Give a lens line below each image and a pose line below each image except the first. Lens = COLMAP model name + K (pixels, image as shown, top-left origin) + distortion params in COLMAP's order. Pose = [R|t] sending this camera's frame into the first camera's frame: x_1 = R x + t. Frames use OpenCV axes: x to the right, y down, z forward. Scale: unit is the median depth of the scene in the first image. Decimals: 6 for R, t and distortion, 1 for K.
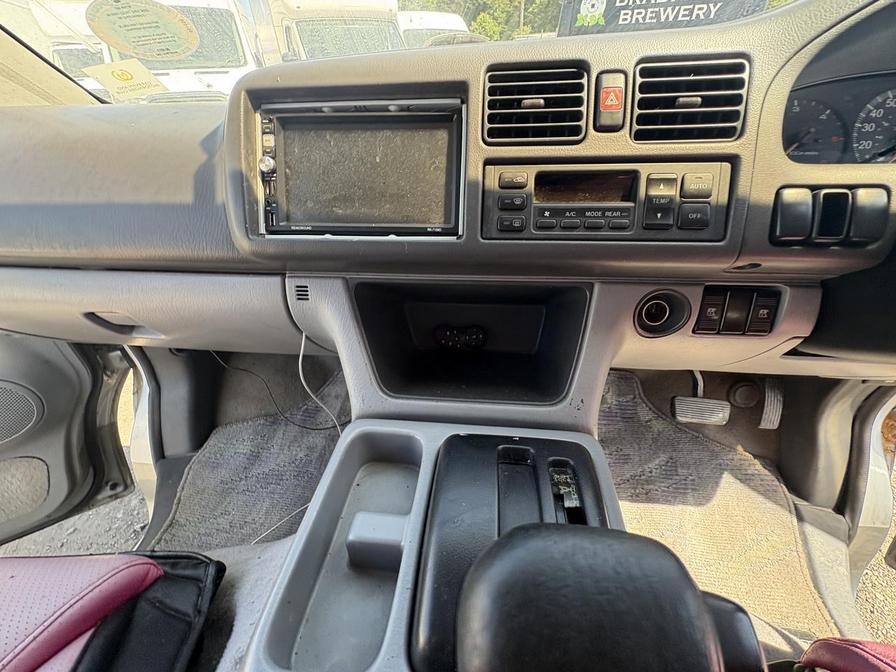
lens RADIAL K [[360.9, 0, 448.7], [0, 360.9, 334.9], [0, 0, 1]] dist [0.002621, 0.000293]
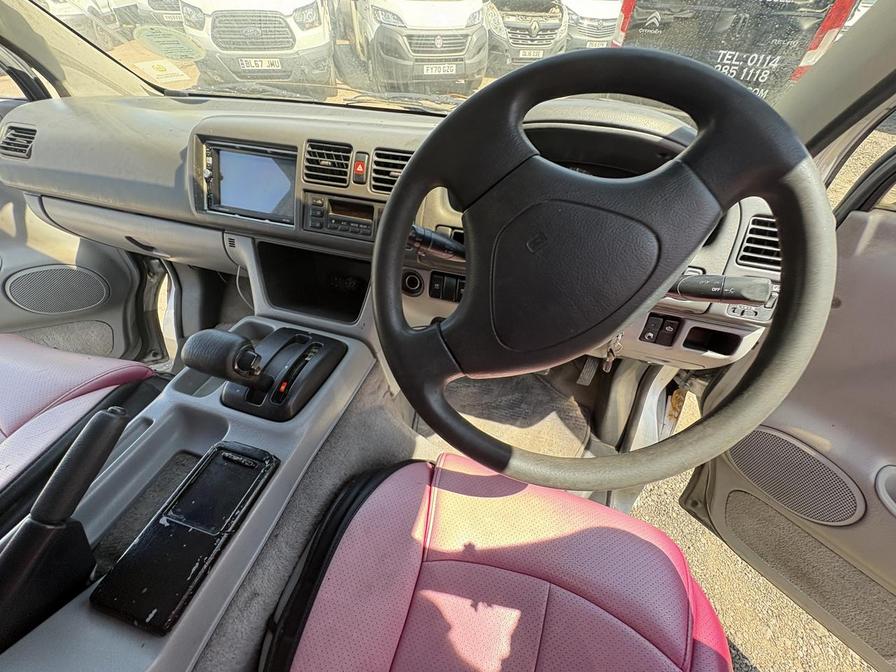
lens RADIAL K [[360.9, 0, 447.6], [0, 360.9, 335.6], [0, 0, 1]] dist [0.002621, 0.000293]
pose [[0.982435, 0.160583, -0.095050, 0.981424], [-0.146142, 0.978845, 0.143195, -0.086827], [0.116034, -0.126789, 0.985120, -0.776945]]
